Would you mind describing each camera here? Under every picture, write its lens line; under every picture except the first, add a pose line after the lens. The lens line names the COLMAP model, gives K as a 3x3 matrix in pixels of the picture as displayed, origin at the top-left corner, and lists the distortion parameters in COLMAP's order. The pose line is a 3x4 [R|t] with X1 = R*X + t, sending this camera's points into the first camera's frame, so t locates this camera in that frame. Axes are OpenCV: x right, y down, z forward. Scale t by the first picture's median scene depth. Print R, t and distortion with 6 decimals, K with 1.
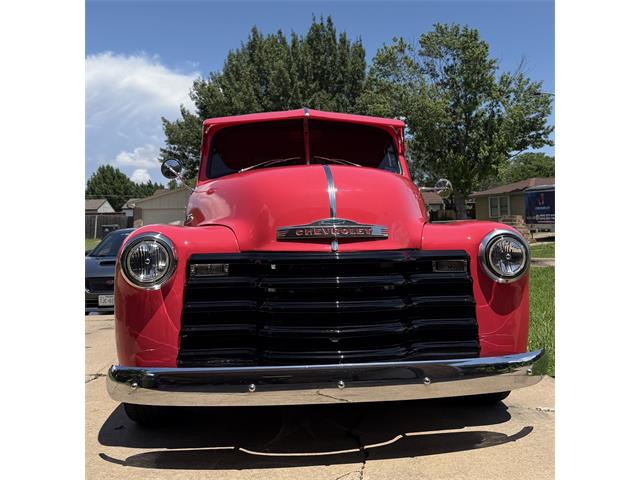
lens RADIAL K [[571.4, 0, 322.0], [0, 571.4, 212.5], [0, 0, 1]] dist [0.055142, -0.018918]
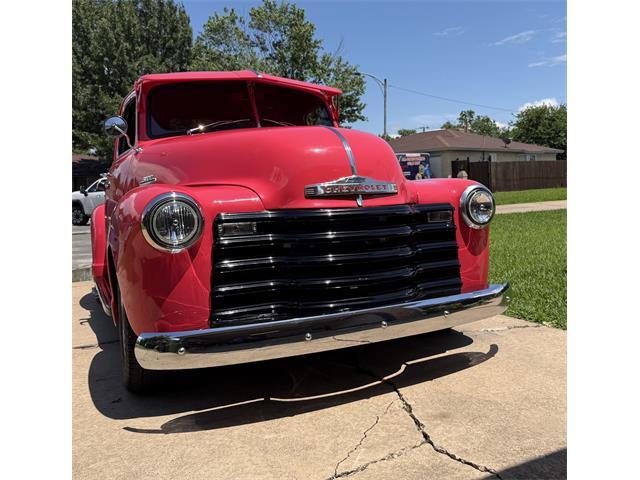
lens RADIAL K [[522.0, 0, 352.3], [0, 522.0, 213.5], [0, 0, 1]] dist [0.203729, -0.382977]
pose [[0.931502, -0.033143, 0.362224, -0.288623], [0.009253, 0.997677, 0.067490, 0.011344], [-0.363619, -0.059516, 0.929645, 0.063318]]
